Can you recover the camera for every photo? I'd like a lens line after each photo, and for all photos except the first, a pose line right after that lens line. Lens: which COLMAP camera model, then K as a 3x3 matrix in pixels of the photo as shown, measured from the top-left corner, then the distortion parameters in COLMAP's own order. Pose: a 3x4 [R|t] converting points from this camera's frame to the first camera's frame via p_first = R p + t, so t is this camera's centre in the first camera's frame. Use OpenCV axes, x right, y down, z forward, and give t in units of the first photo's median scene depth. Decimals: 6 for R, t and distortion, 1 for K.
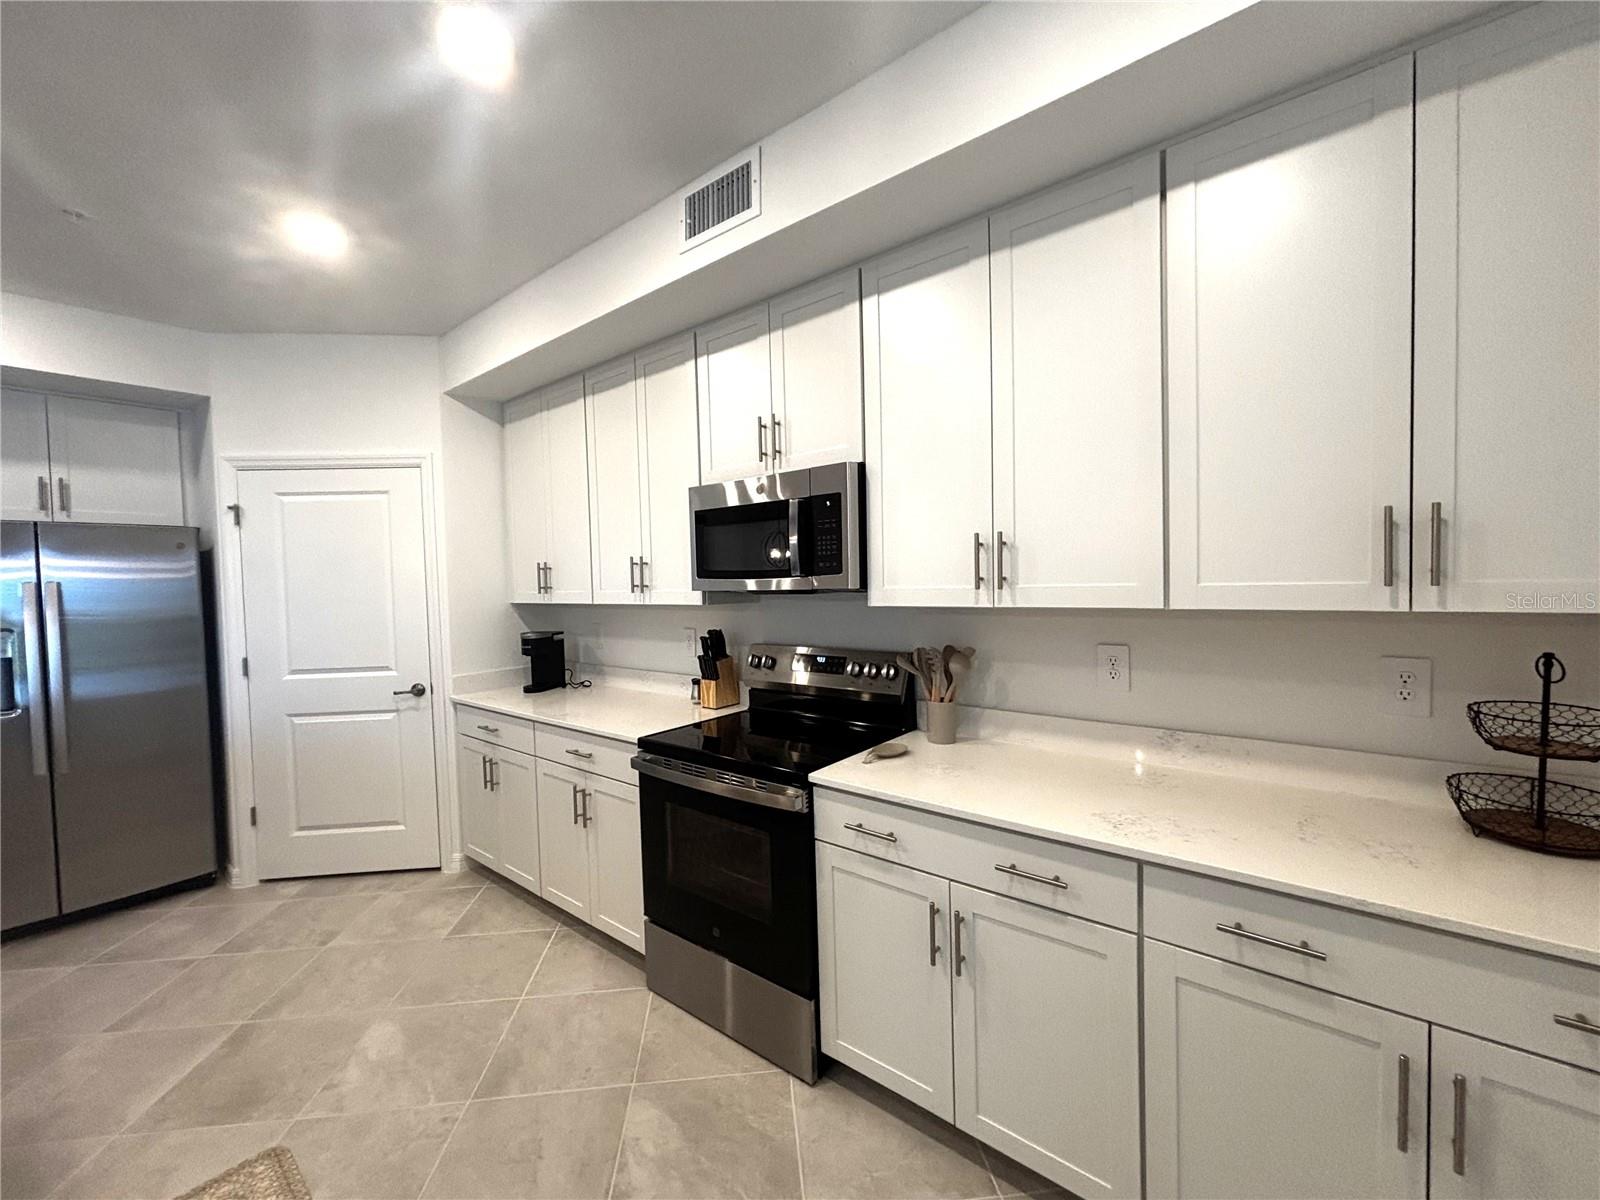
lens RADIAL K [[648.3, 0, 800.0], [0, 648.3, 600.0], [0, 0, 1]] dist [0.002192, -0.000180]
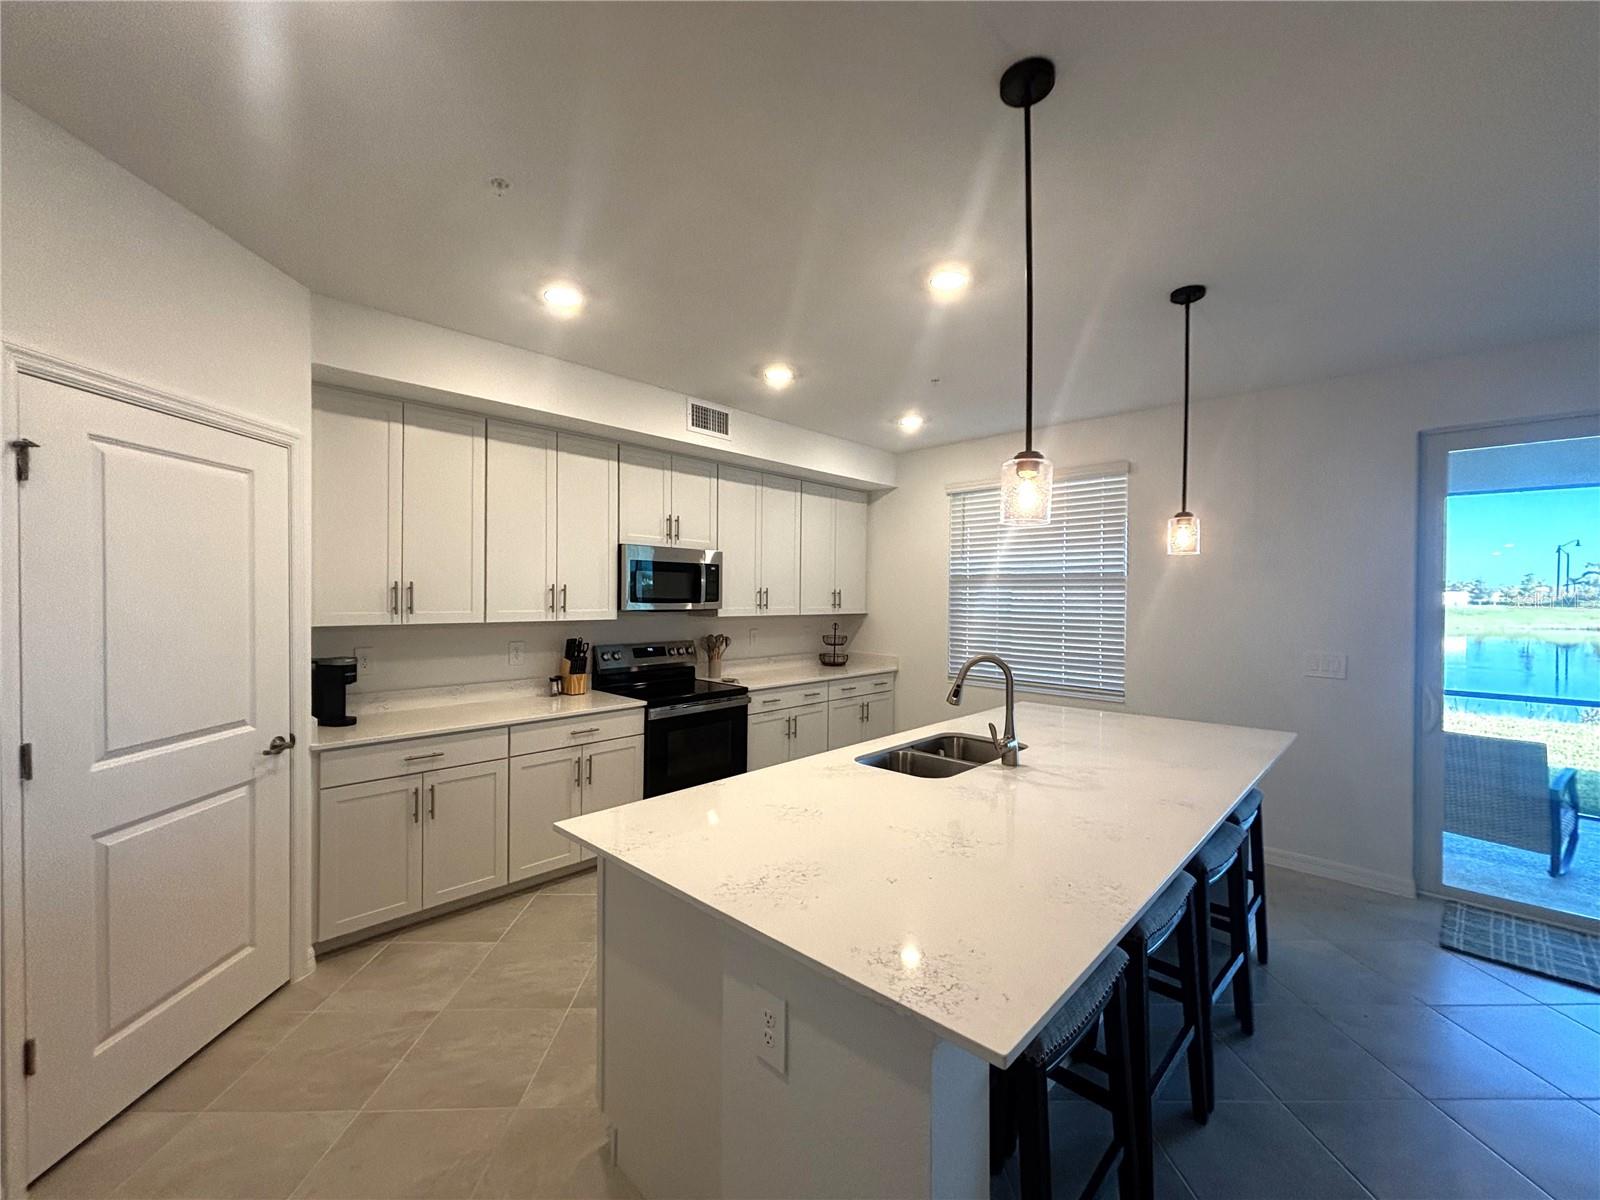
lens RADIAL K [[648.3, 0, 800.0], [0, 648.3, 600.0], [0, 0, 1]] dist [0.002192, -0.000180]
pose [[0.071965, 0.017815, 0.997248, -2.012513], [0.023527, 0.999532, -0.019553, 0.002137], [-0.997130, 0.024870, 0.071512, 0.550444]]
